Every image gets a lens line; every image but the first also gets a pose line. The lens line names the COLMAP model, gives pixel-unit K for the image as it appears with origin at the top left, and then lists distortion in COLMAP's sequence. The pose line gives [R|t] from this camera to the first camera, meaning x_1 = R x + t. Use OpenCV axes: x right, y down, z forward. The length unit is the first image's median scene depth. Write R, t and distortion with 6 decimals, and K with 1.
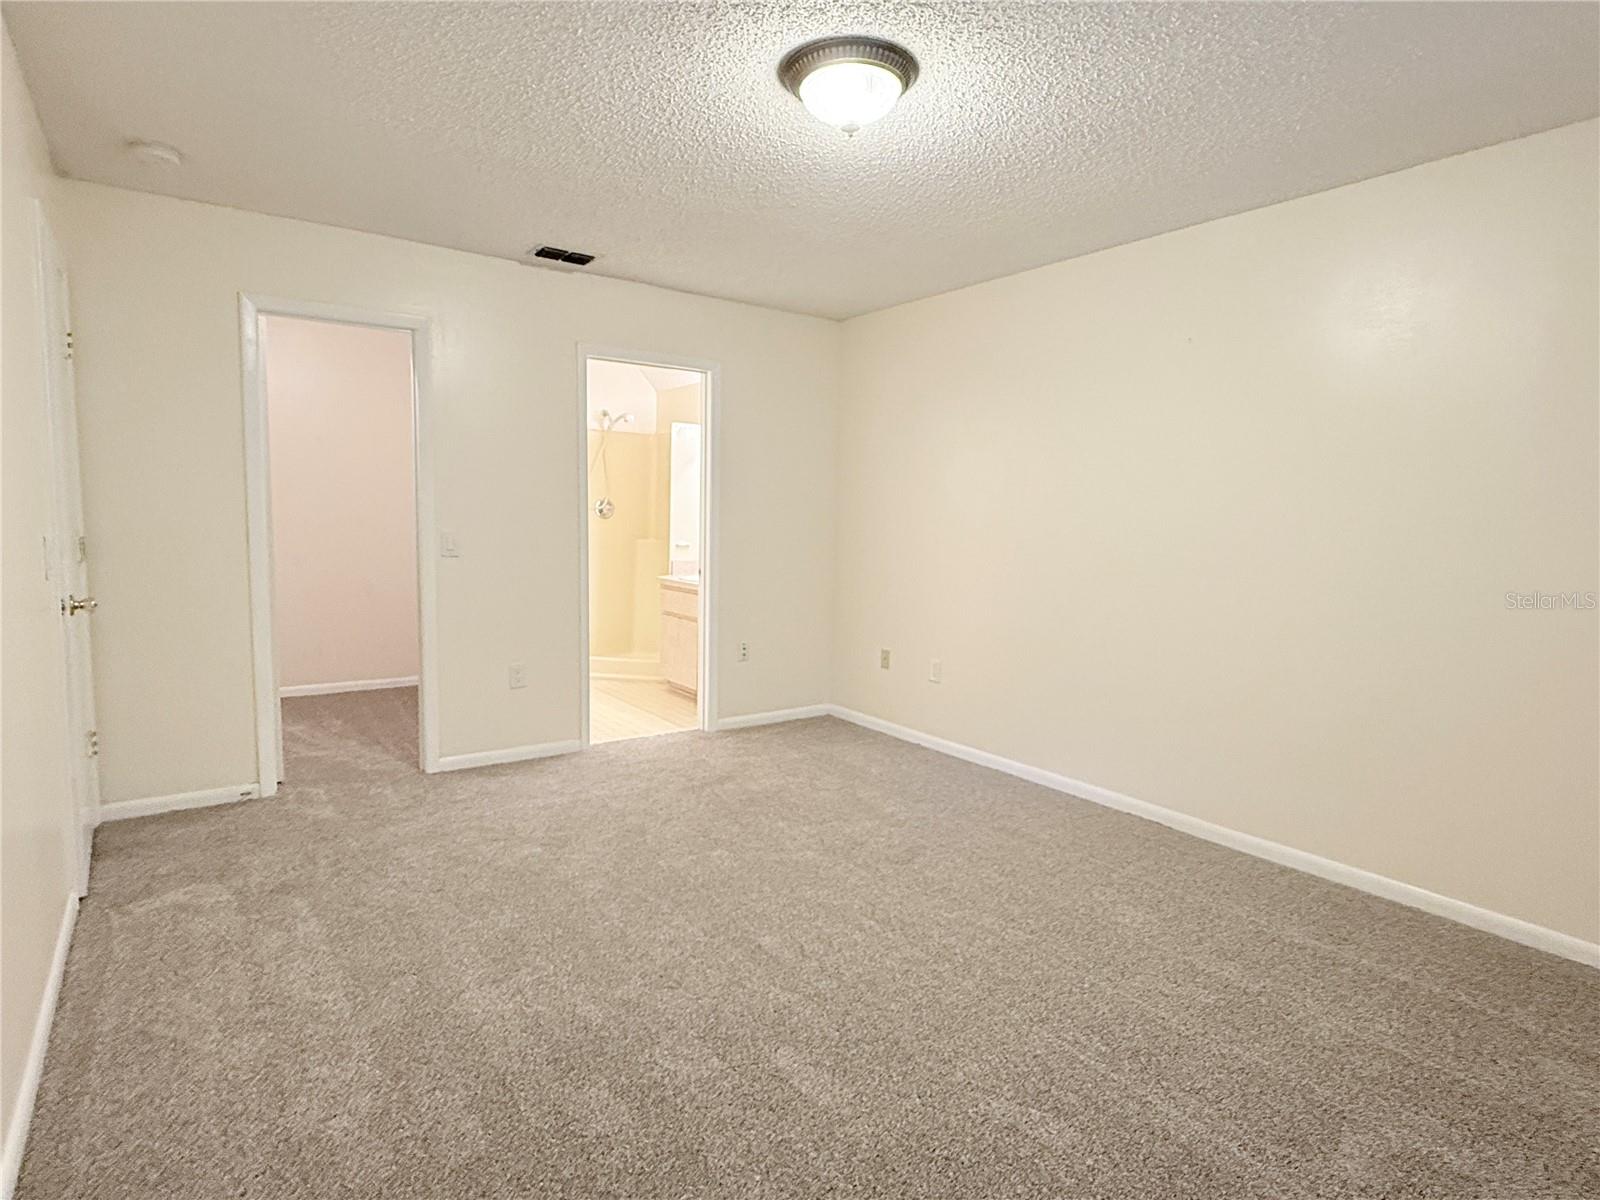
lens RADIAL K [[864.9, 0, 800.0], [0, 864.9, 600.0], [0, 0, 1]] dist [-0.000590, 0.000107]
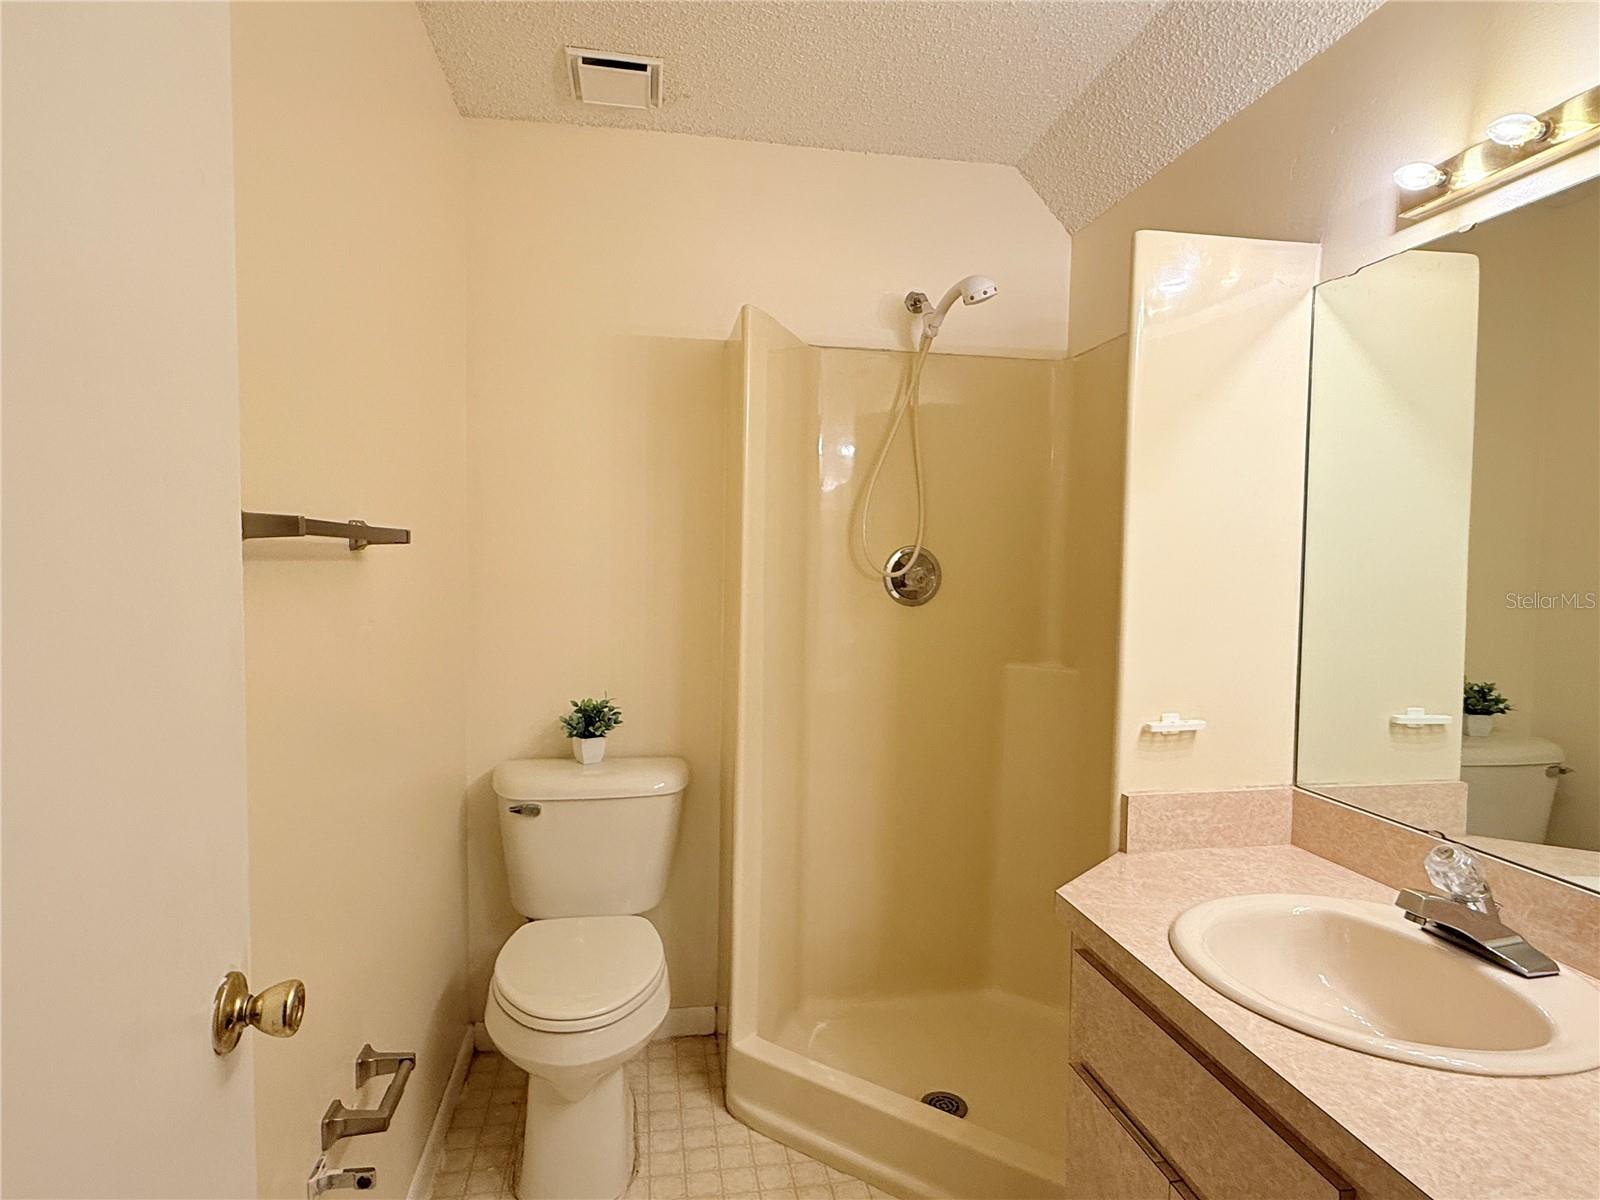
lens RADIAL K [[882.8, 0, 800.0], [0, 882.8, 600.0], [0, 0, 1]] dist [0.001543, 0.000289]
pose [[0.895595, 0.017828, -0.444514, -0.189189], [-0.045351, 0.997650, -0.051360, -0.132433], [0.442553, 0.066157, 0.894298, 1.156898]]
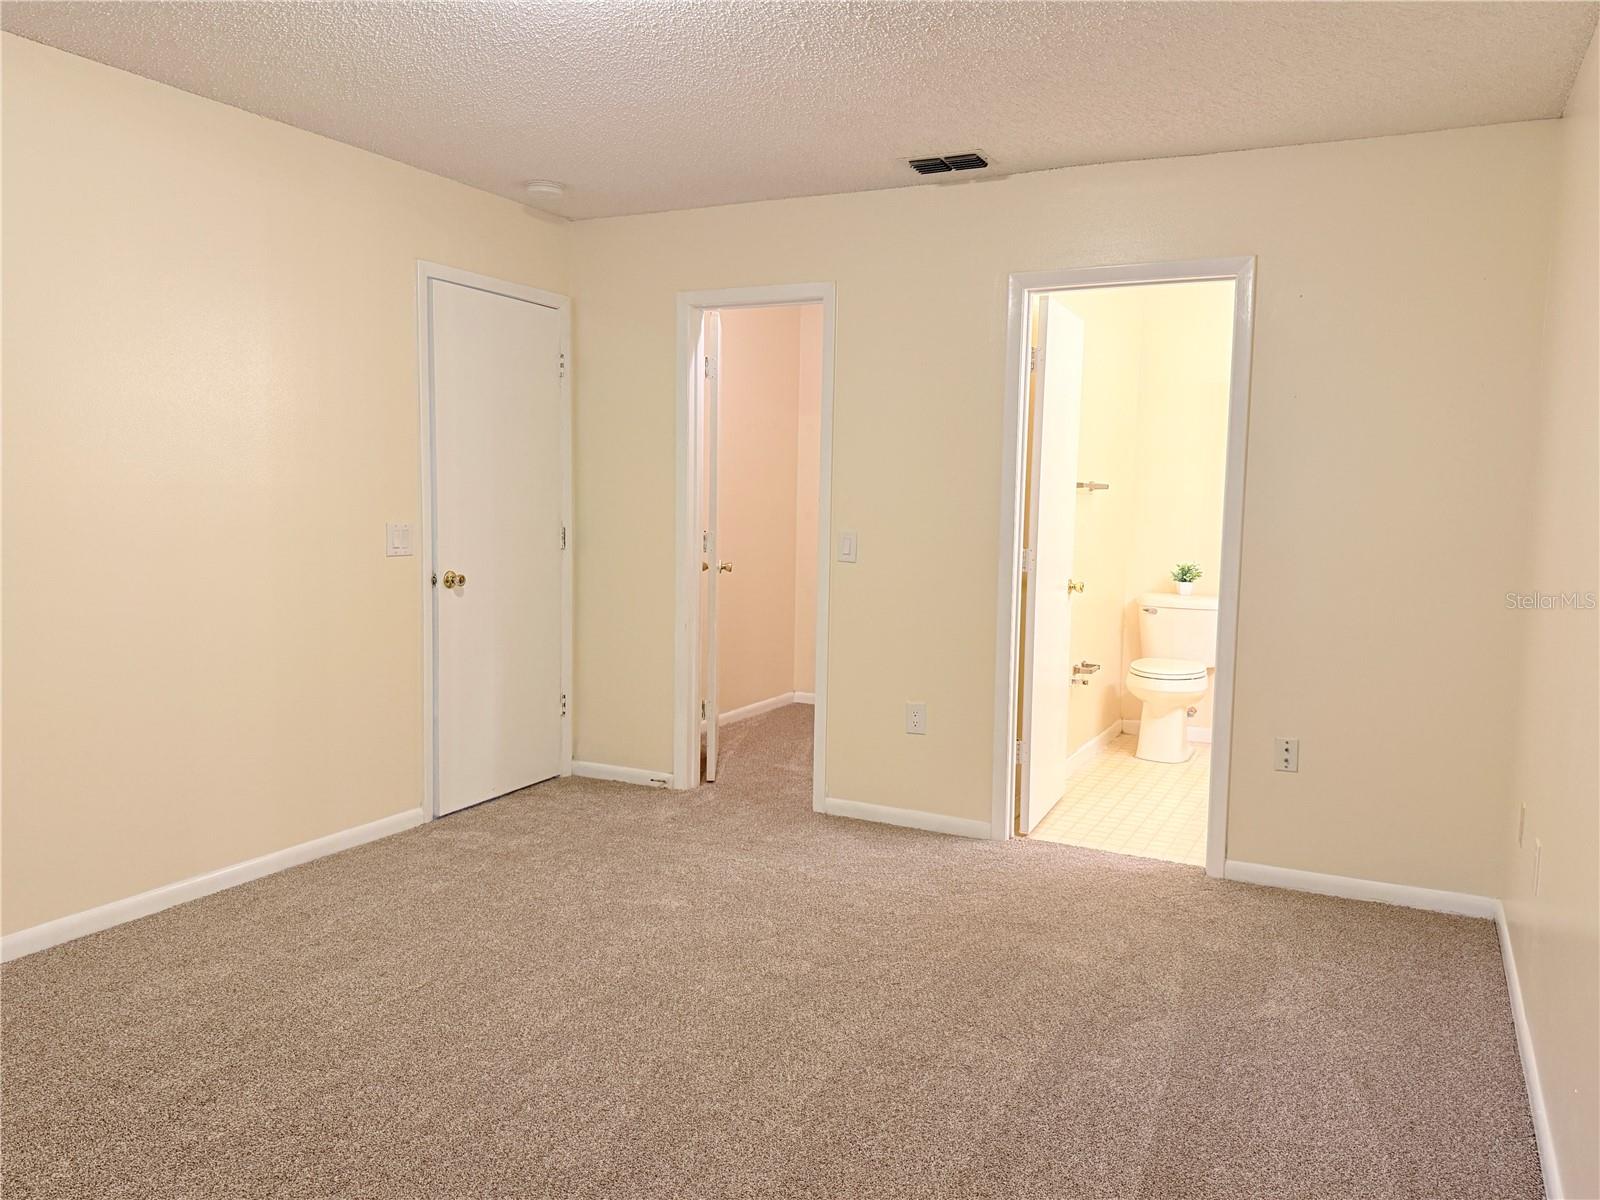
lens RADIAL K [[1212.1, 0, 800.0], [0, 1212.1, 600.0], [0, 0, 1]] dist [0.083292, -0.001129]
pose [[0.448985, 0.071525, -0.890672, 0.640638], [-0.094839, 0.994975, 0.032093, -0.047106], [0.888492, 0.070061, 0.453513, 0.438855]]
